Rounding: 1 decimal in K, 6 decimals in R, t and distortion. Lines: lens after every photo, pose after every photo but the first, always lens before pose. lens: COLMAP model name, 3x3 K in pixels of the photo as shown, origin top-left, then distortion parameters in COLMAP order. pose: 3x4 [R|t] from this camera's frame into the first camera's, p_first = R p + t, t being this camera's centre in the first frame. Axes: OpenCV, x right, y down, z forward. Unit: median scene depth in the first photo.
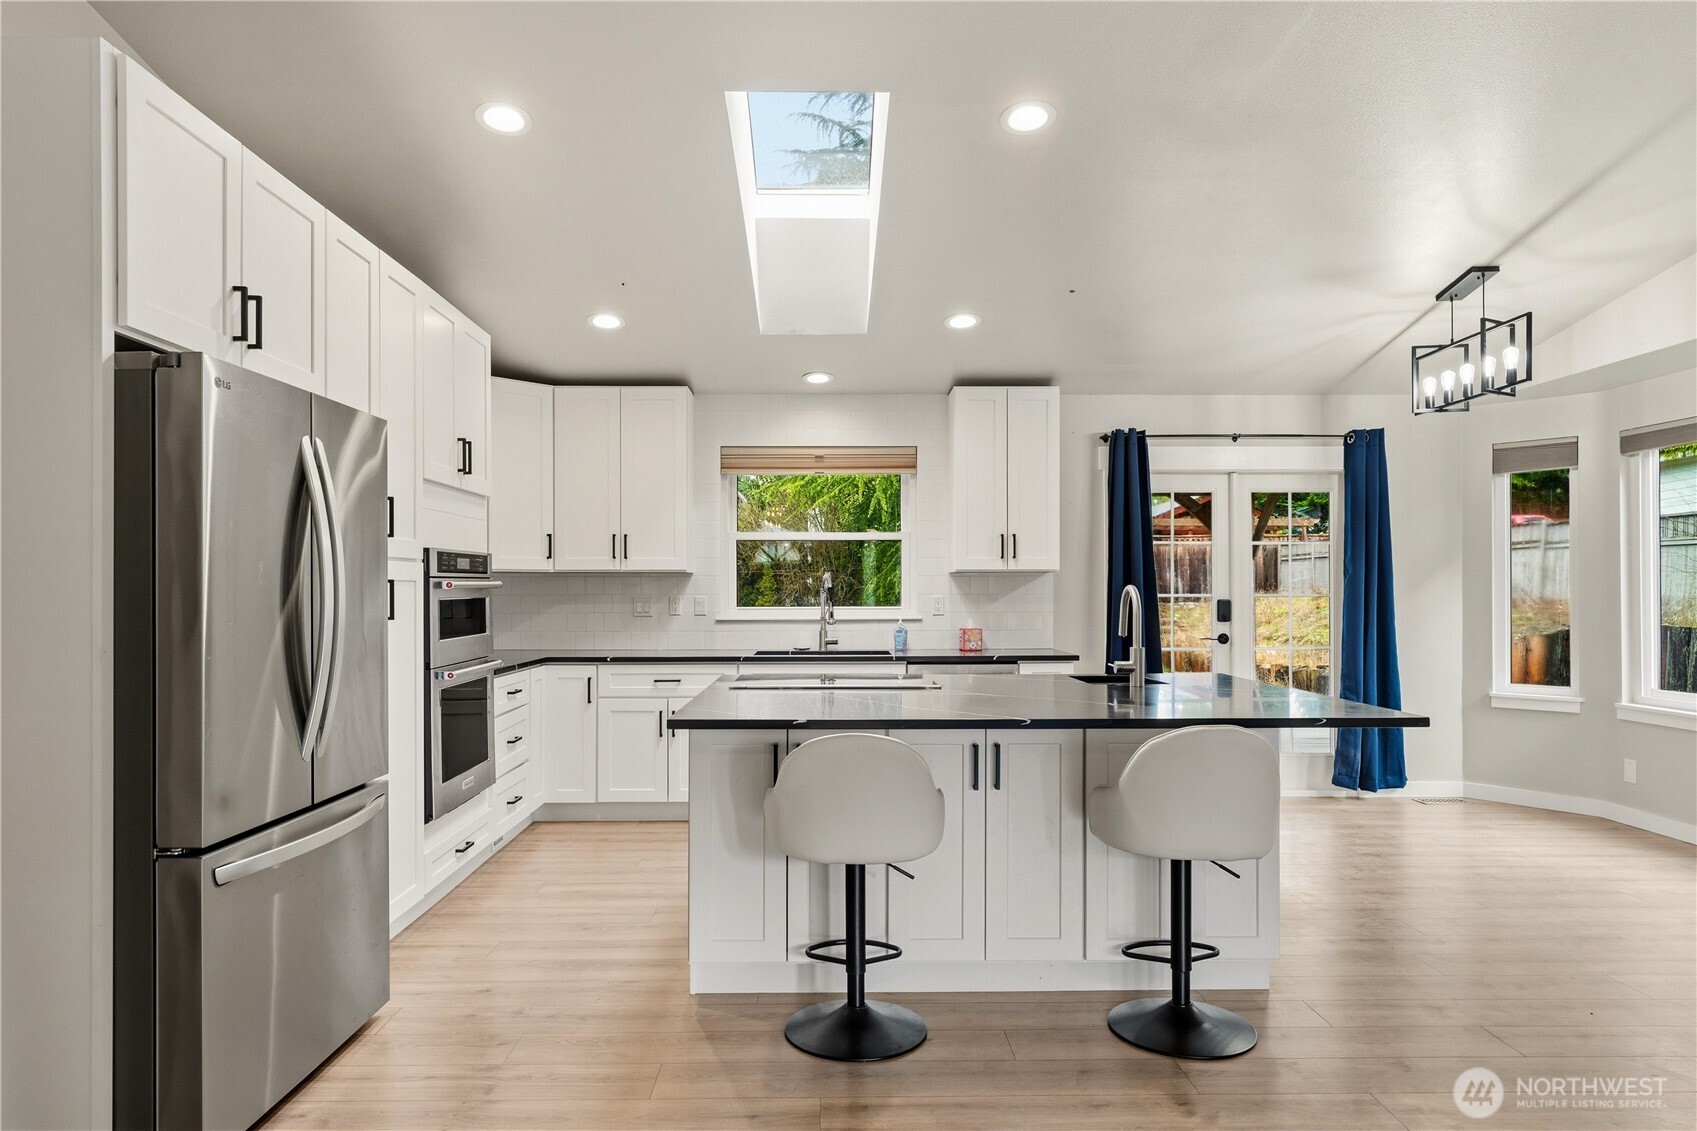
lens RADIAL K [[1051.3, 0, 847.2], [0, 1051.3, 576.5], [0, 0, 1]] dist [0.003024, 0.003607]
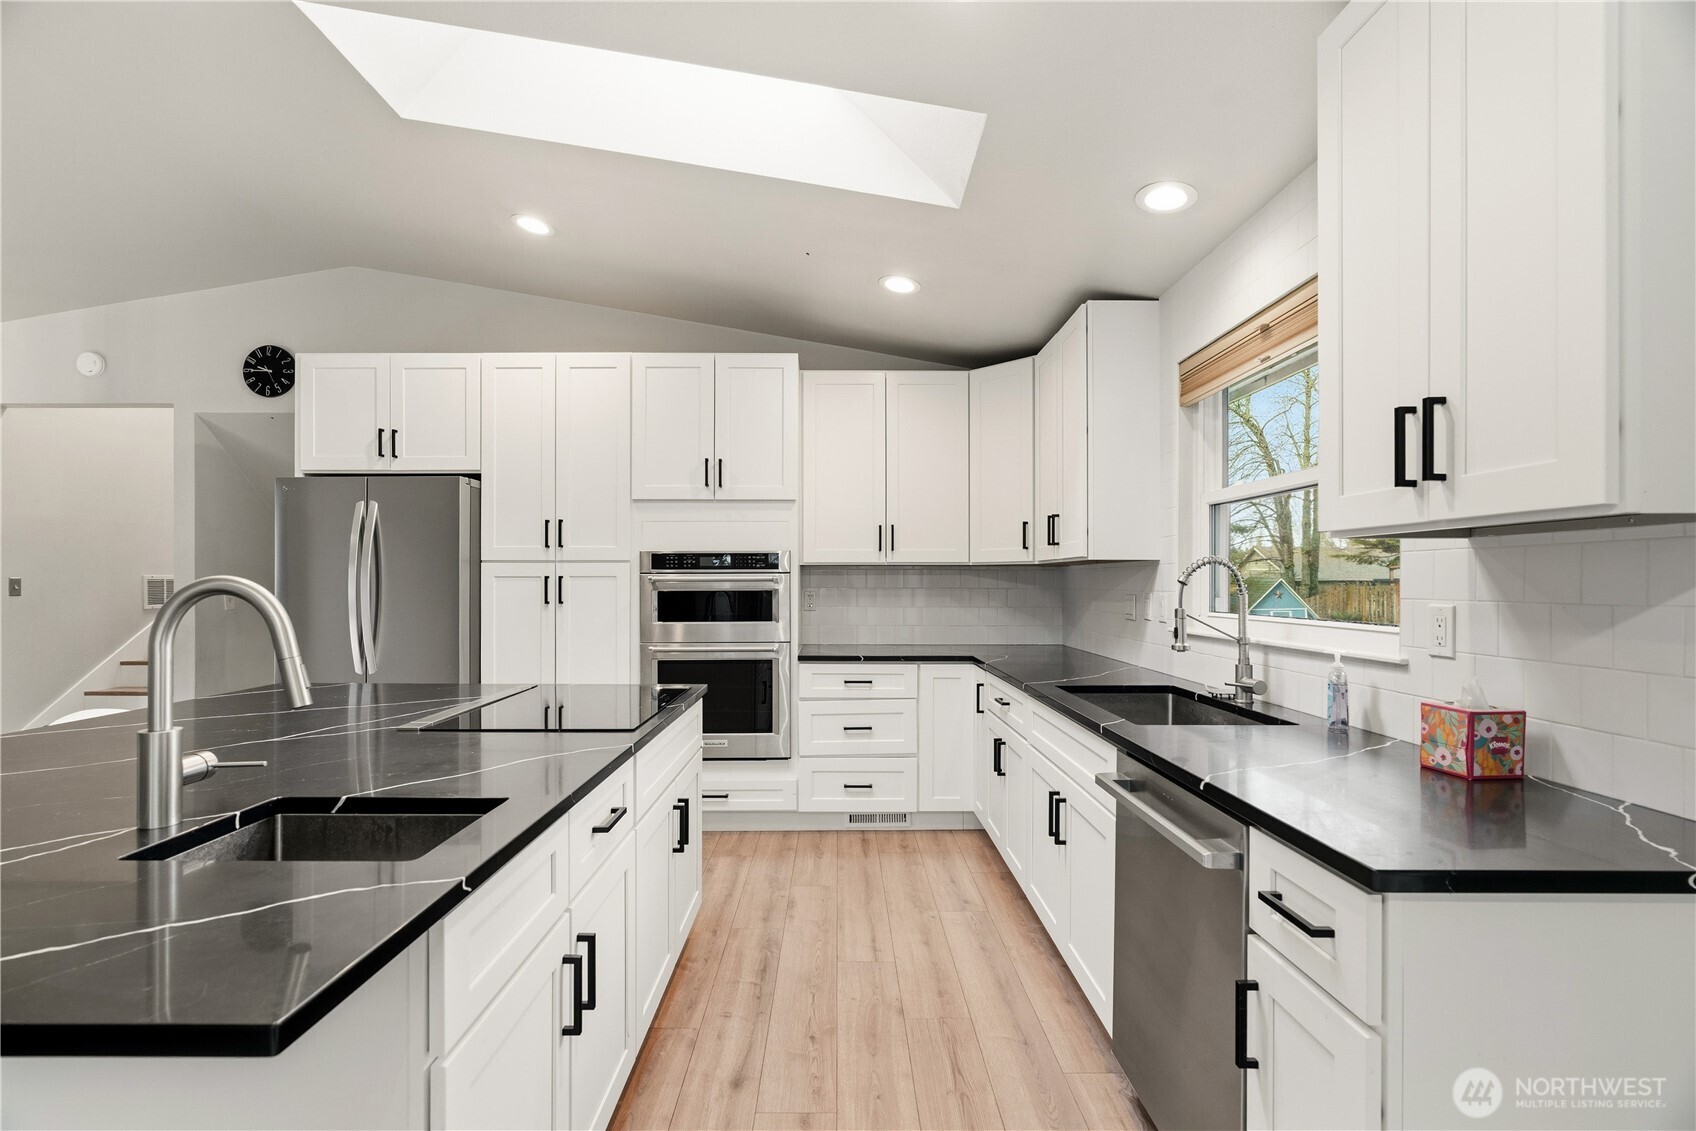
lens RADIAL K [[769.0, 0, 848.1], [0, 769.0, 568.8], [0, 0, 1]] dist [0.002802, 0.000103]
pose [[-0.018484, -0.017053, -0.999684, 0.365599], [0.011377, 0.999786, -0.017265, 0.009254], [0.999764, -0.011693, -0.018286, 0.826191]]
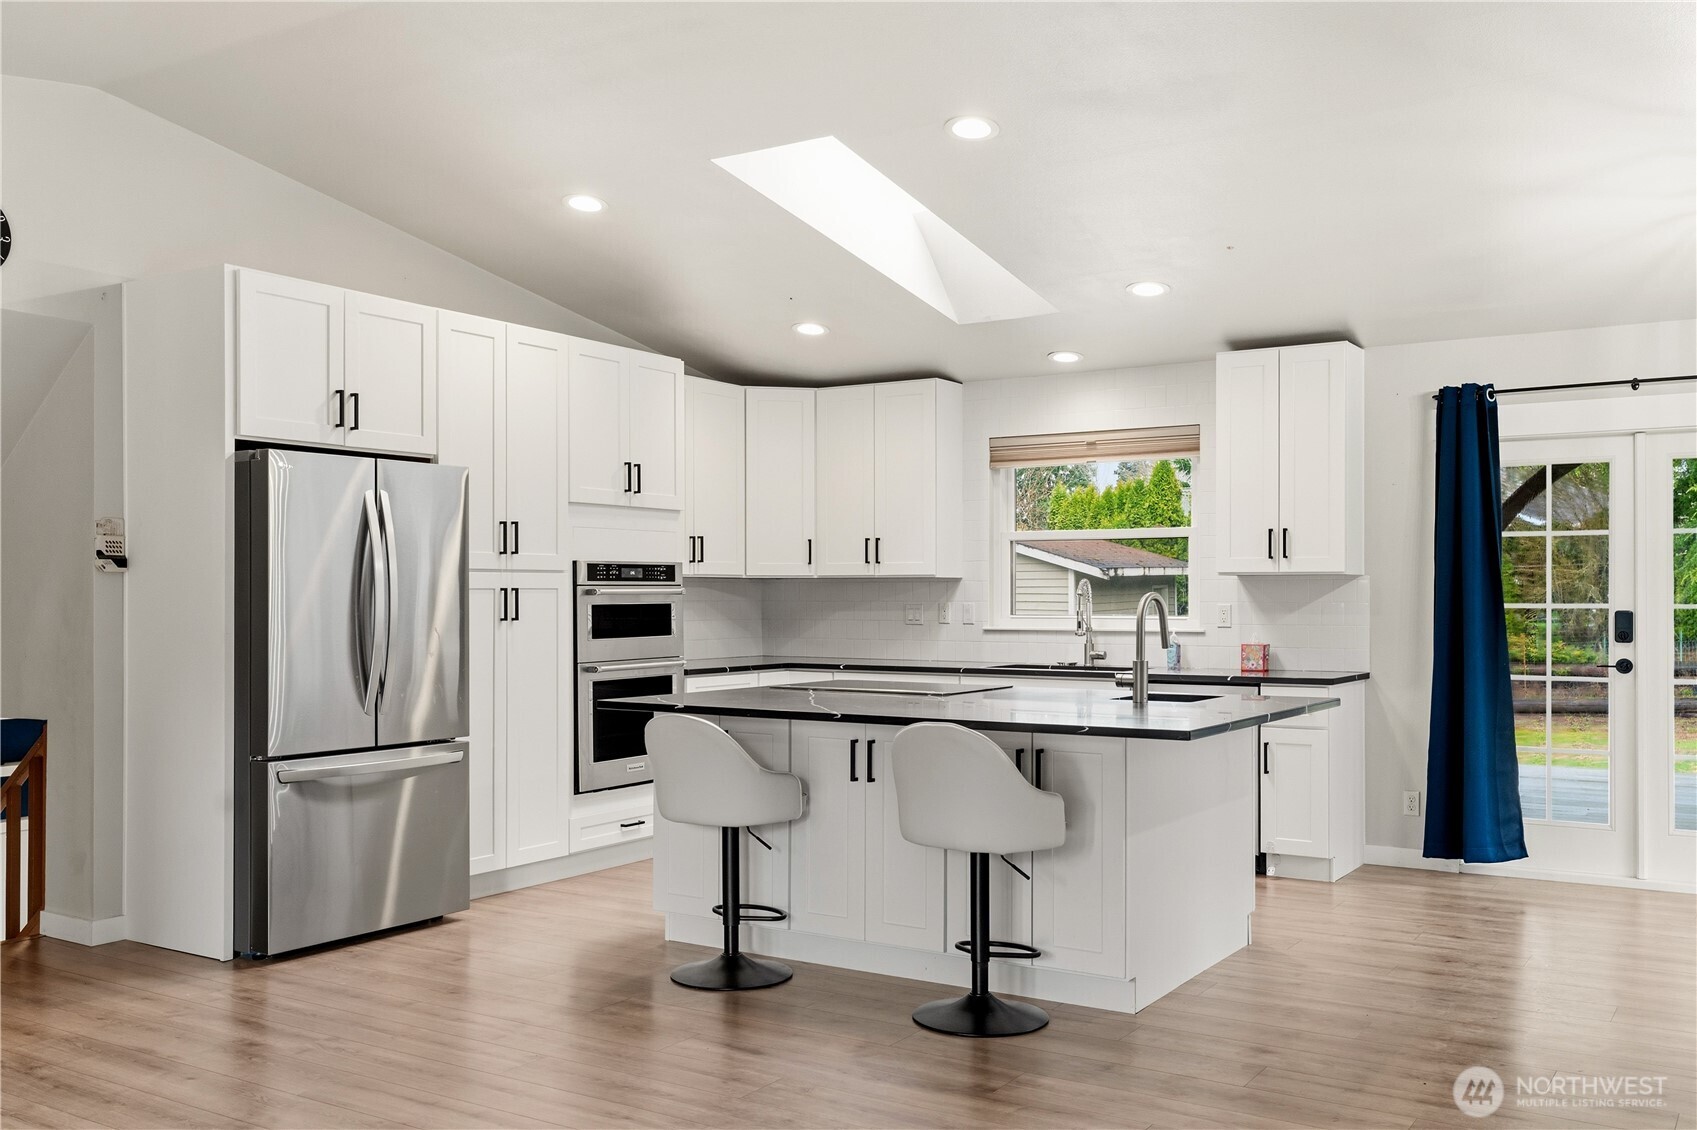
lens RADIAL K [[1514.4, 0, 847.9], [0, 1514.4, 575.0], [0, 0, 1]] dist [0.008470, 0.005858]
pose [[0.832475, -0.006191, -0.554028, 0.515232], [0.006021, 0.999980, -0.002126, -0.003681], [0.554030, -0.001566, 0.832495, -0.159923]]
